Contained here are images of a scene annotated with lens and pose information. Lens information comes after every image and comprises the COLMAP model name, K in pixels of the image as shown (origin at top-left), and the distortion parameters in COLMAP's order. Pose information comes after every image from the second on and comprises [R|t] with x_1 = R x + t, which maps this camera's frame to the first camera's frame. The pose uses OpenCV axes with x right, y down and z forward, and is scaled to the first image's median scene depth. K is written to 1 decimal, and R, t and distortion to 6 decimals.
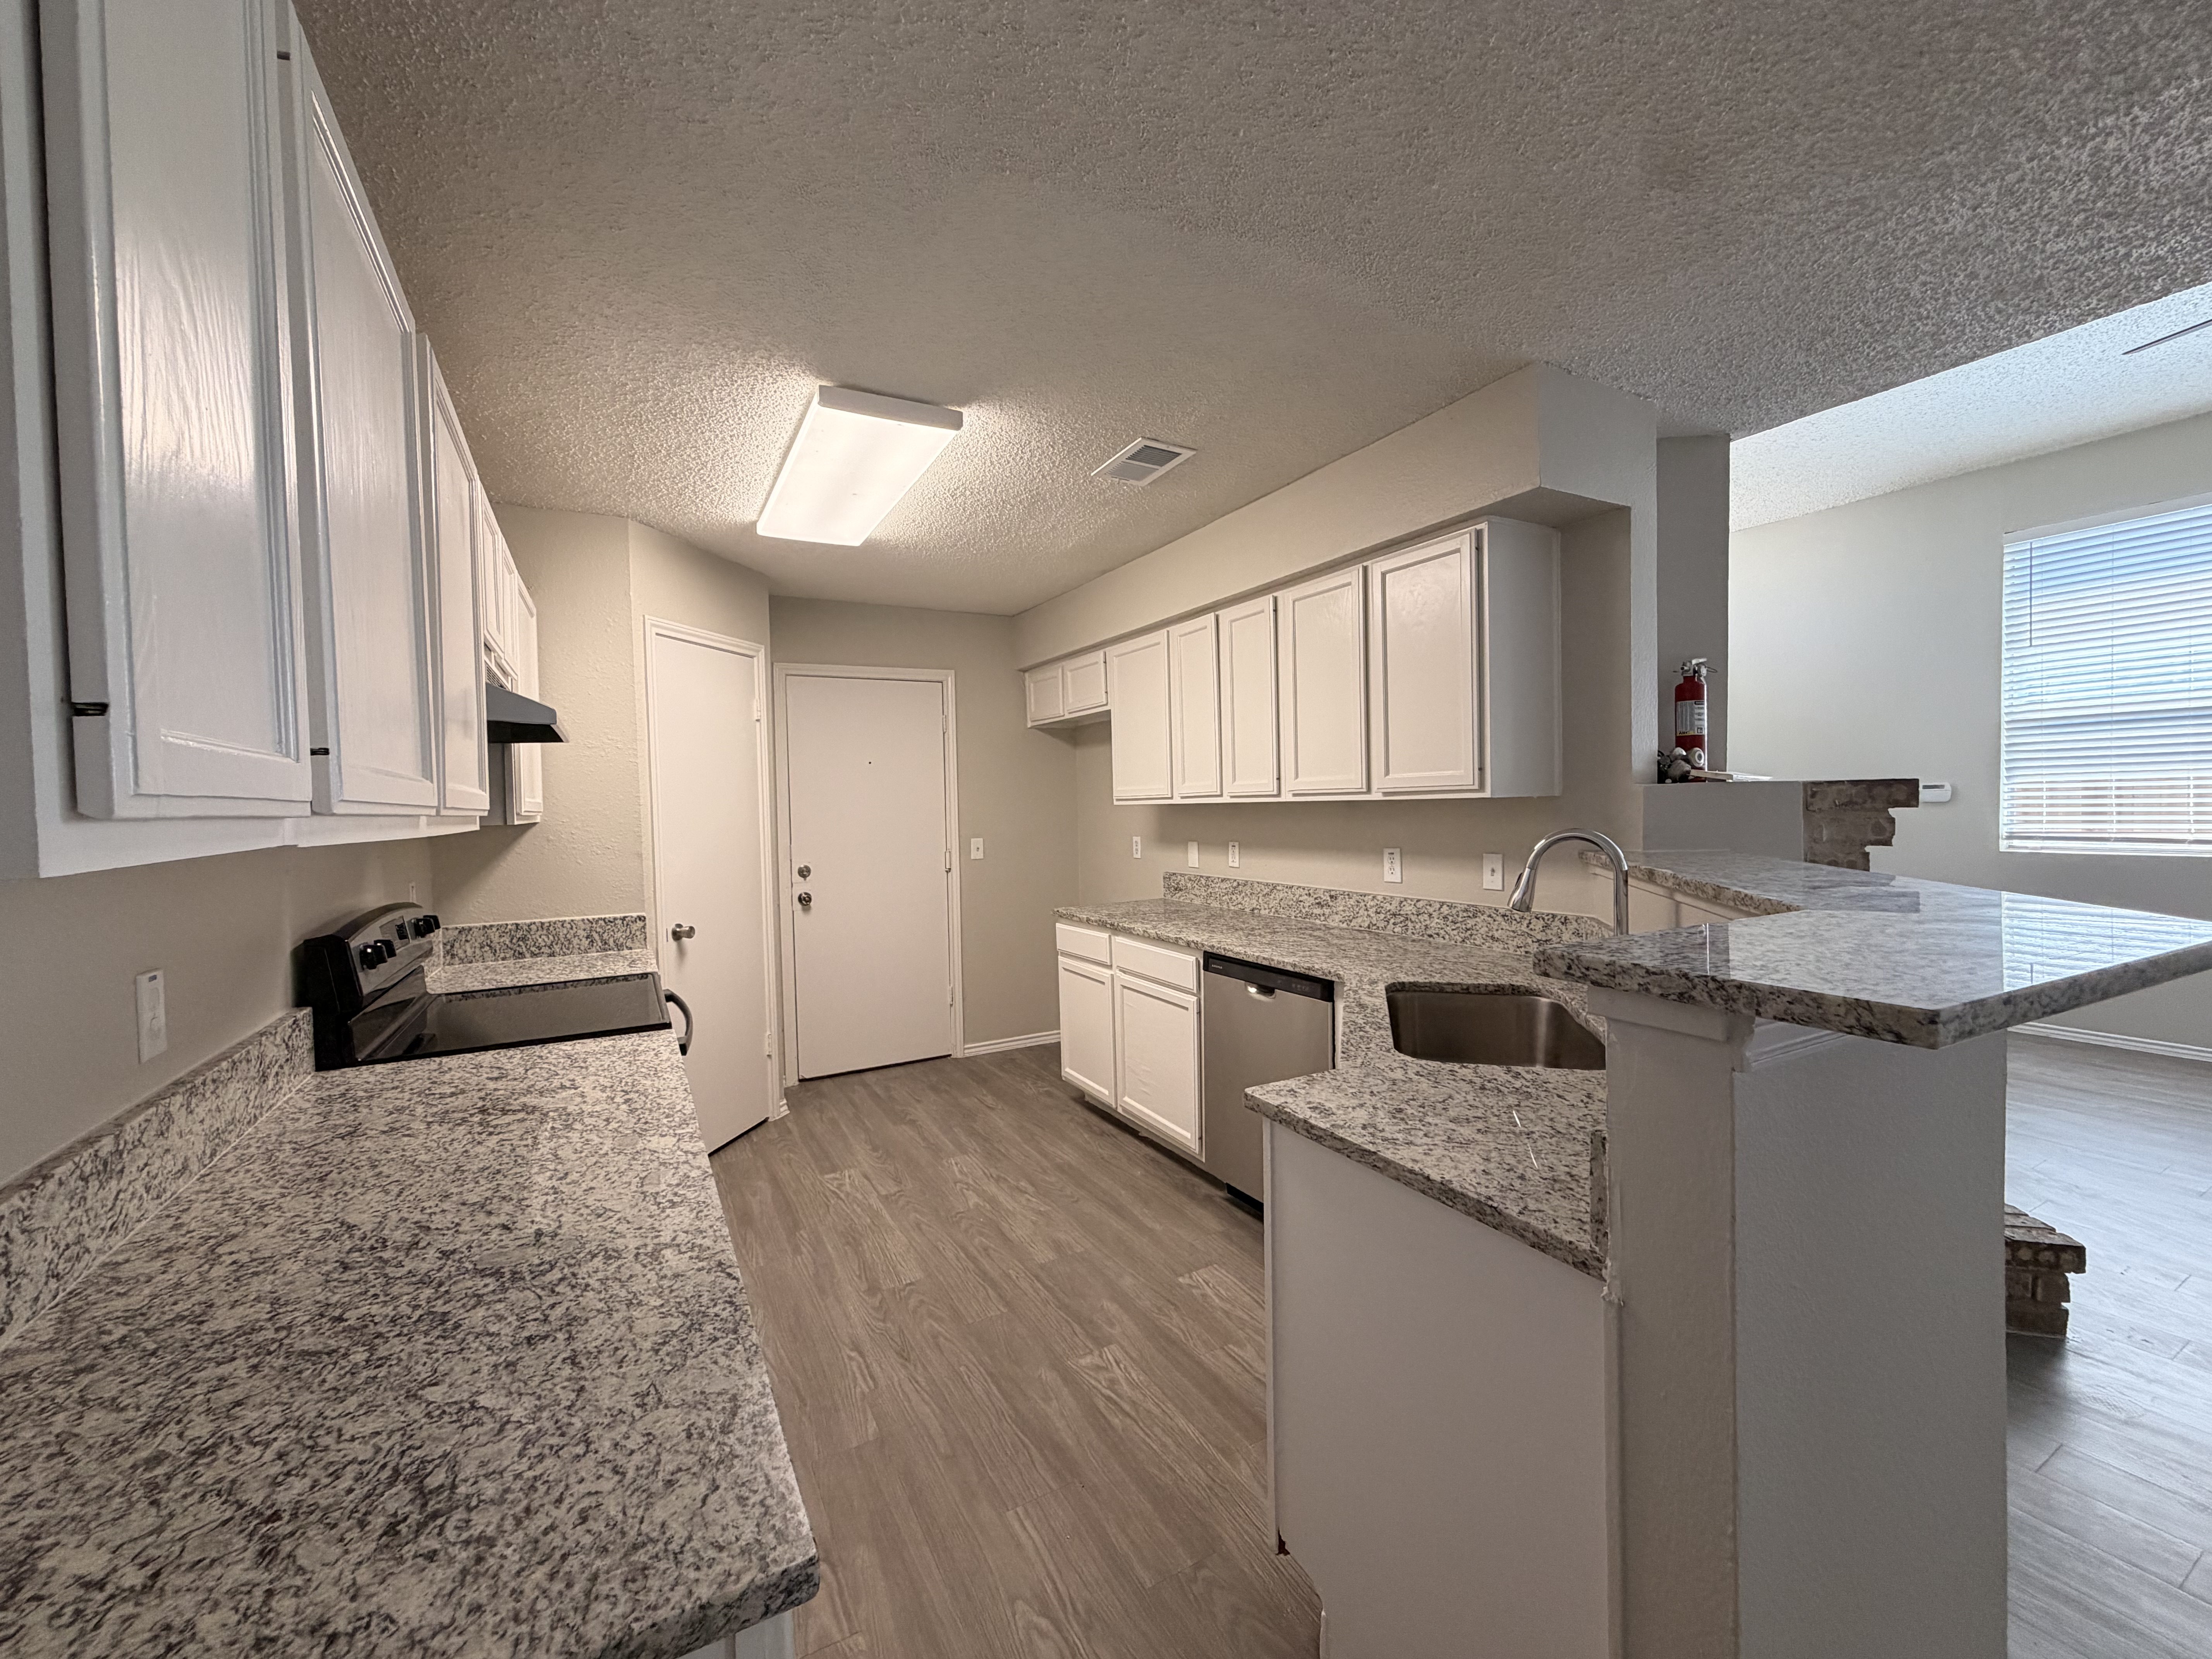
lens RADIAL K [[881.3, 0, 1097.3], [0, 881.3, 825.7], [0, 0, 1]] dist [-0.001146, 0.001097]
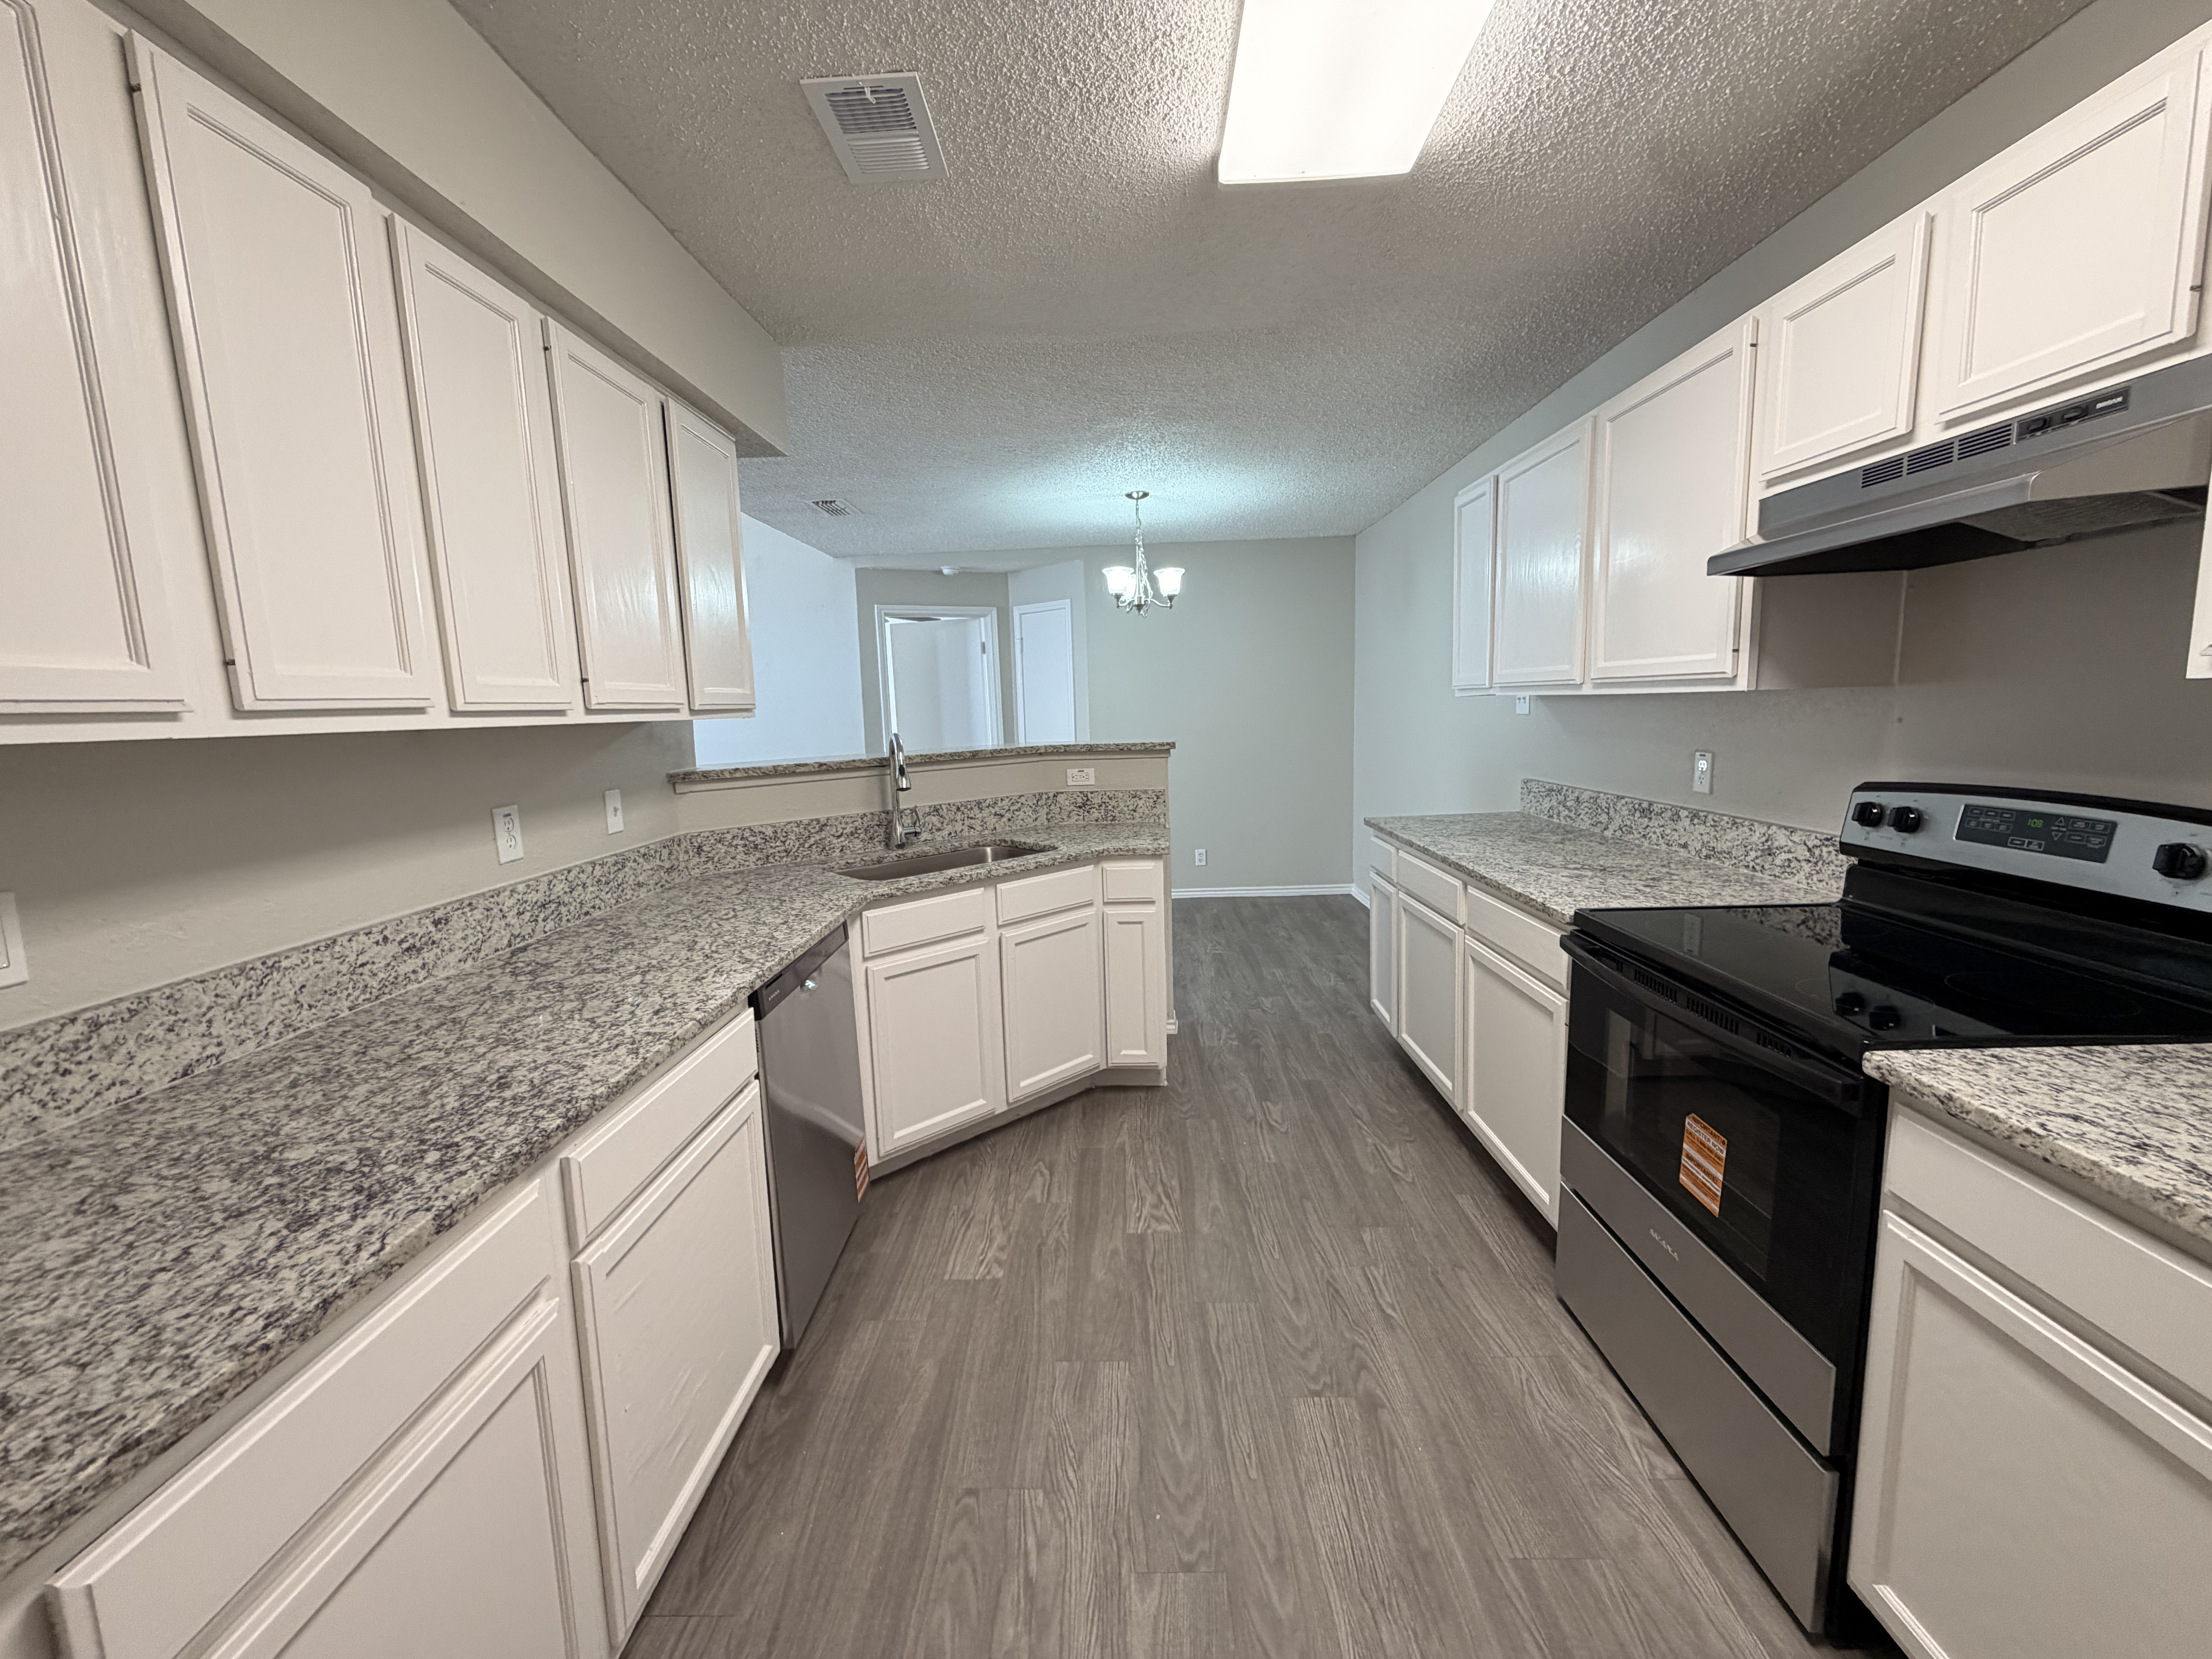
lens RADIAL K [[881.3, 0, 1098.8], [0, 881.3, 826.3], [0, 0, 1]] dist [-0.001146, 0.001097]
pose [[-0.863187, -0.016828, 0.504604, -0.330257], [0.066390, 0.986983, 0.146484, -0.023097], [-0.500501, 0.159944, -0.850833, 1.301542]]
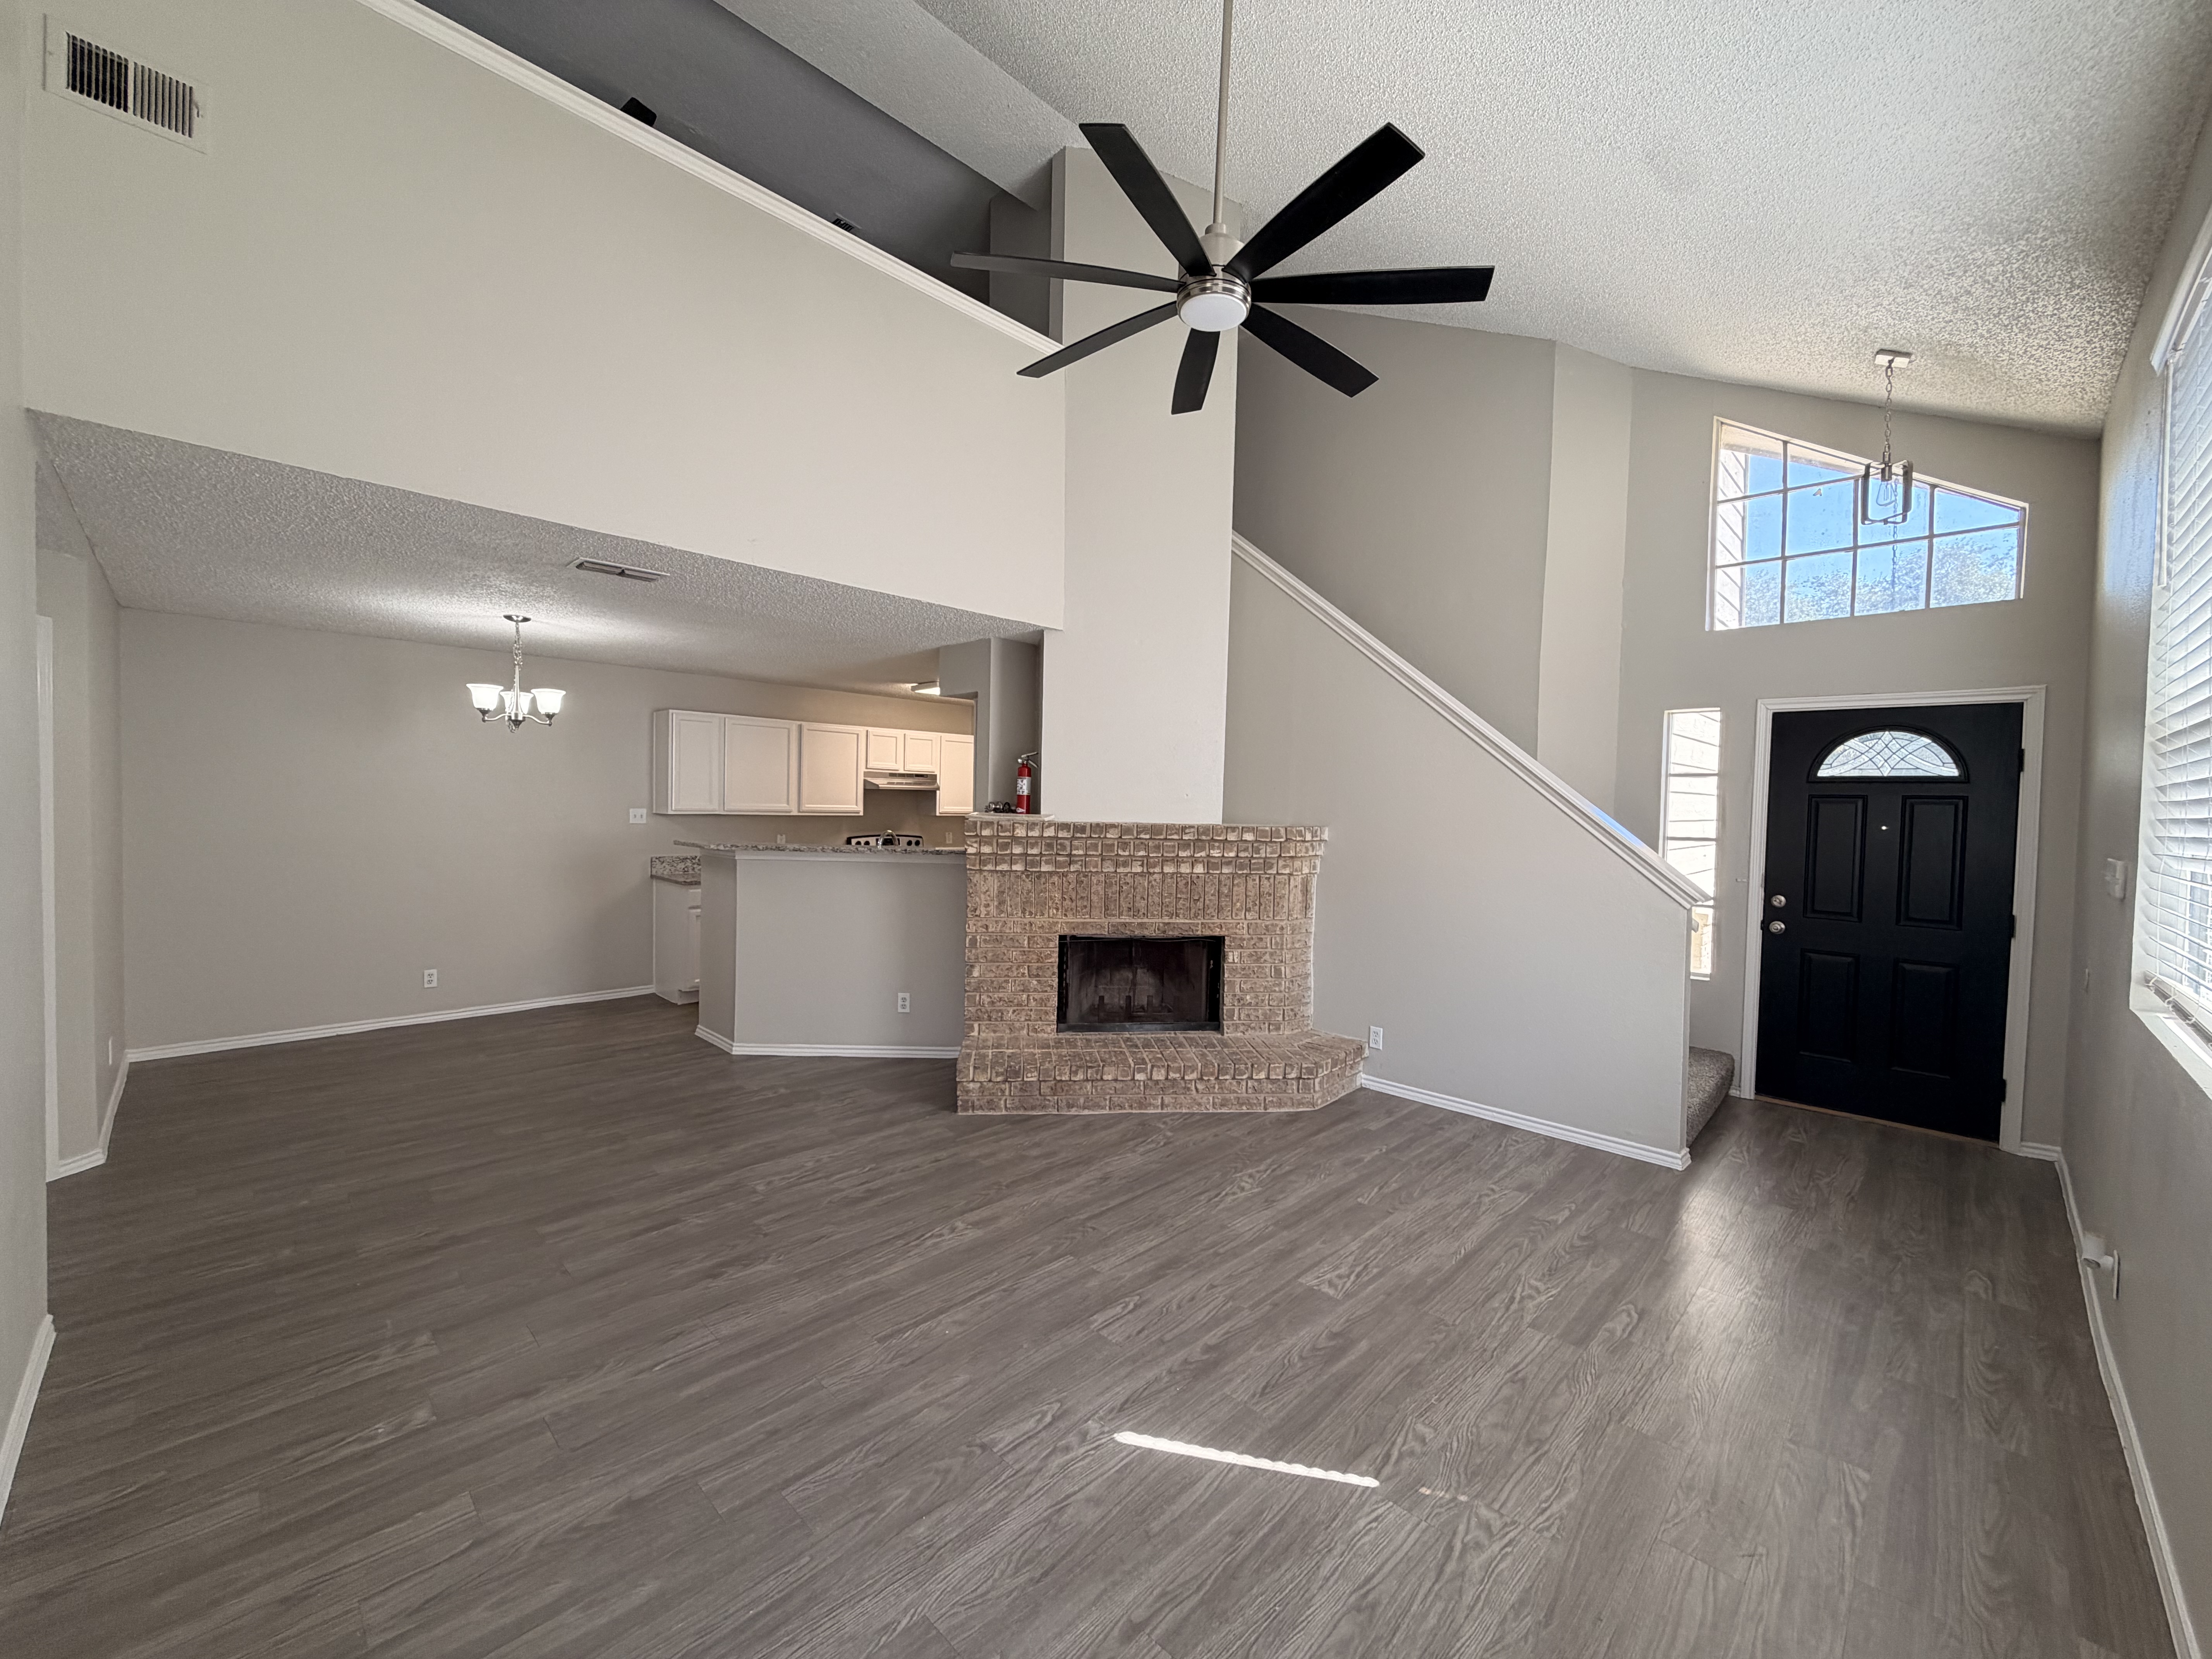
lens RADIAL K [[881.3, 0, 1099.6], [0, 881.3, 829.6], [0, 0, 1]] dist [-0.001146, 0.001097]
pose [[0.290228, 0.056388, -0.955295, 2.085474], [-0.051233, 0.997746, 0.043329, -0.096477], [0.955585, 0.036368, 0.292463, 0.493078]]
